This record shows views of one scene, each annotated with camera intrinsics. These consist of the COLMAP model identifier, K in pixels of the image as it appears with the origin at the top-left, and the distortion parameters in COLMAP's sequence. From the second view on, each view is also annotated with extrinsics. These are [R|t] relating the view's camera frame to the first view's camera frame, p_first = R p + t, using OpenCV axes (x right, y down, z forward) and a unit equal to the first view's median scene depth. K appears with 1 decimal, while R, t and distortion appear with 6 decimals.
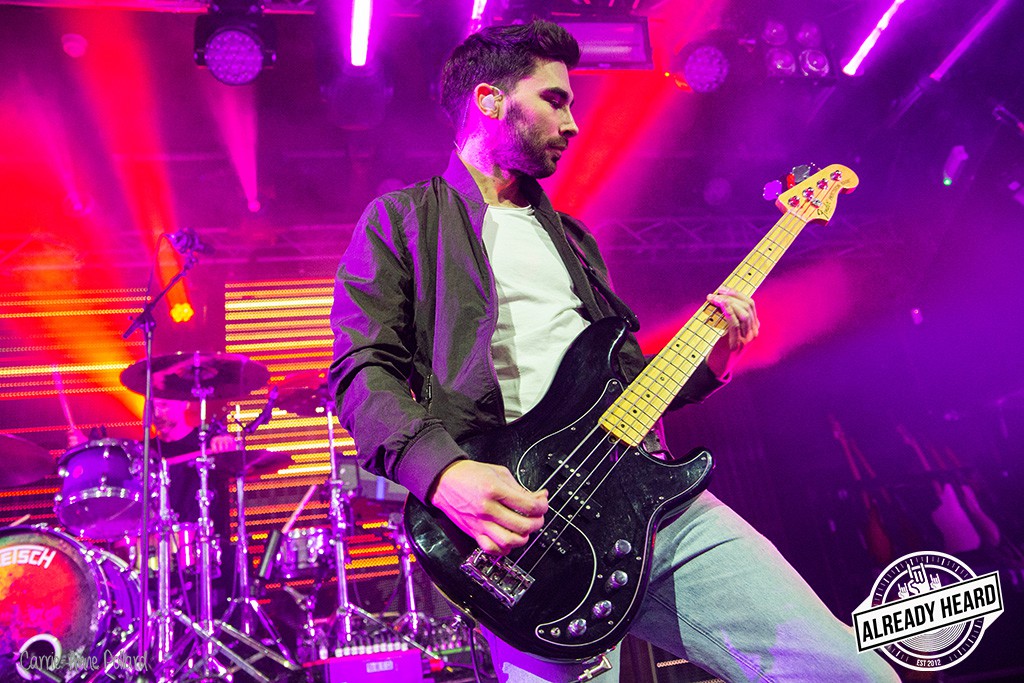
lens RADIAL K [[812.3, 0, 512.0], [0, 812.3, 341.5], [0, 0, 1]] dist [-0.144054, 0.128065]
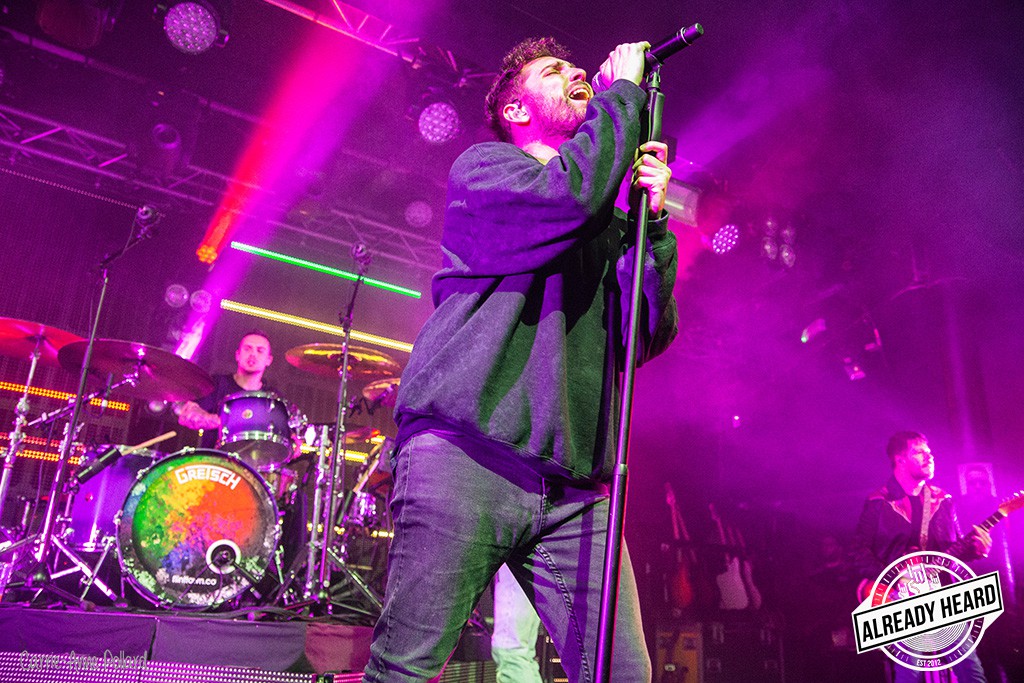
lens RADIAL K [[812.3, 0, 512.0], [0, 812.3, 341.5], [0, 0, 1]] dist [-0.144054, 0.128065]
pose [[0.910892, 0.292444, 0.291122, -0.620580], [-0.297388, 0.954341, -0.028179, -0.032113], [-0.286071, -0.060908, 0.956271, -0.328623]]
